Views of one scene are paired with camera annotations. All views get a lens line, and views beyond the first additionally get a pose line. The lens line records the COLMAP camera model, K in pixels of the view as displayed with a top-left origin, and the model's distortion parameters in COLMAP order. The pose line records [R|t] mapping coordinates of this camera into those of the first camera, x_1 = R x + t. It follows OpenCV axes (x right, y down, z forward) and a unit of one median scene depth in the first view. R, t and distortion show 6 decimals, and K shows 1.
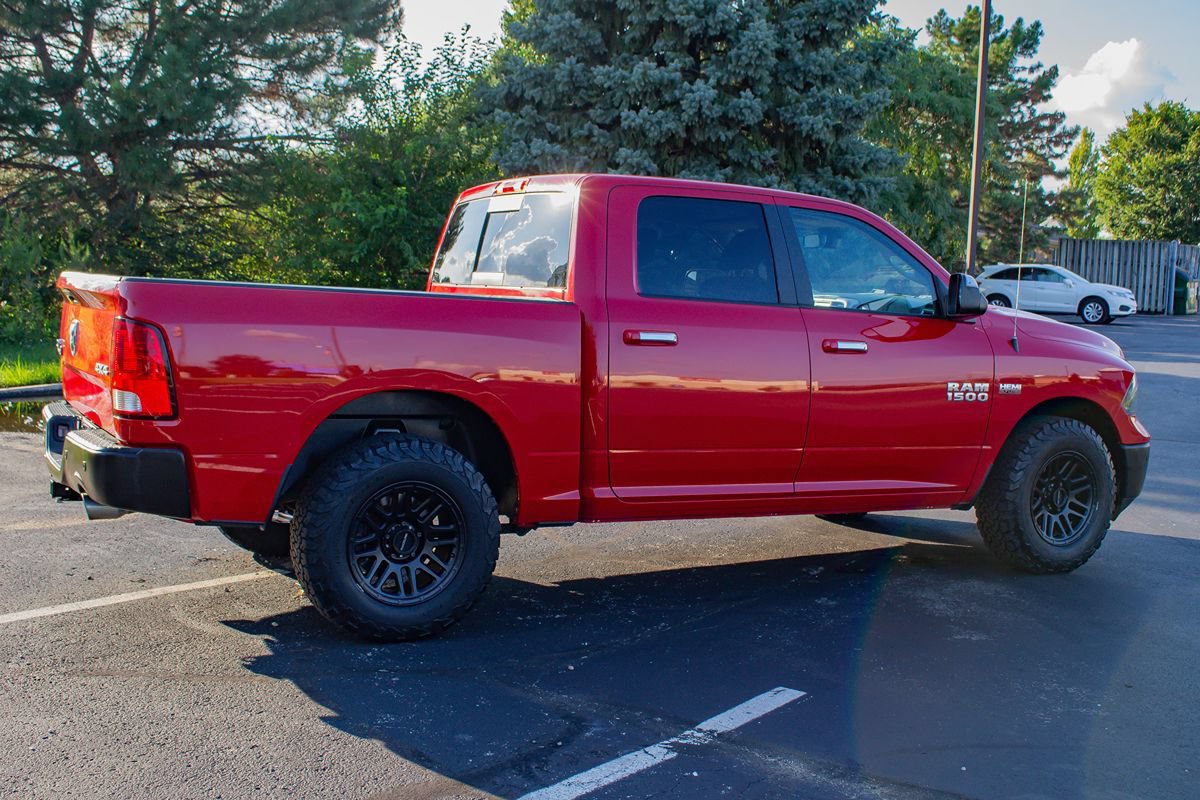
lens RADIAL K [[1415.9, 0, 600.0], [0, 1415.9, 400.0], [0, 0, 1]] dist [-0.117522, 0.005204]
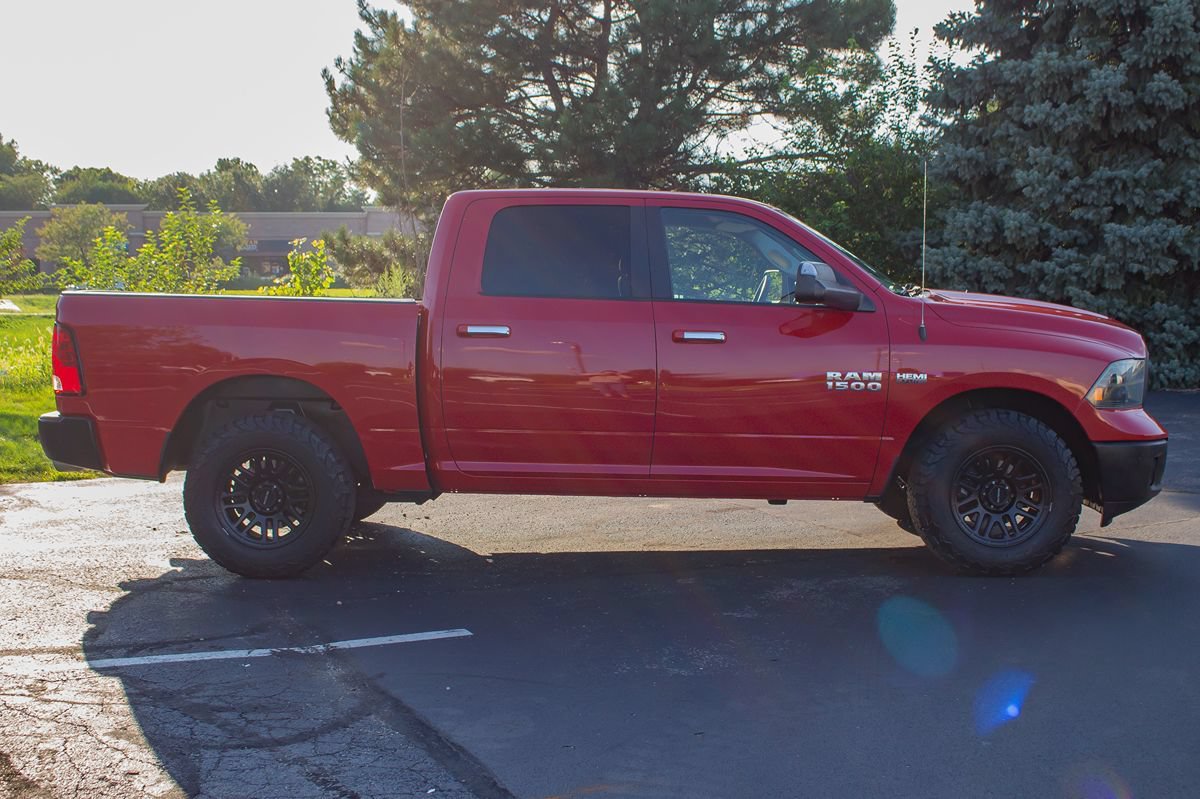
lens RADIAL K [[1553.6, 0, 600.0], [0, 1553.6, 399.5], [0, 0, 1]] dist [-0.097178, 0.054250]
pose [[0.874859, -0.001405, -0.484375, 0.258783], [-0.011304, 0.999664, -0.023318, 0.014159], [0.484245, 0.025875, 0.874550, -0.016722]]
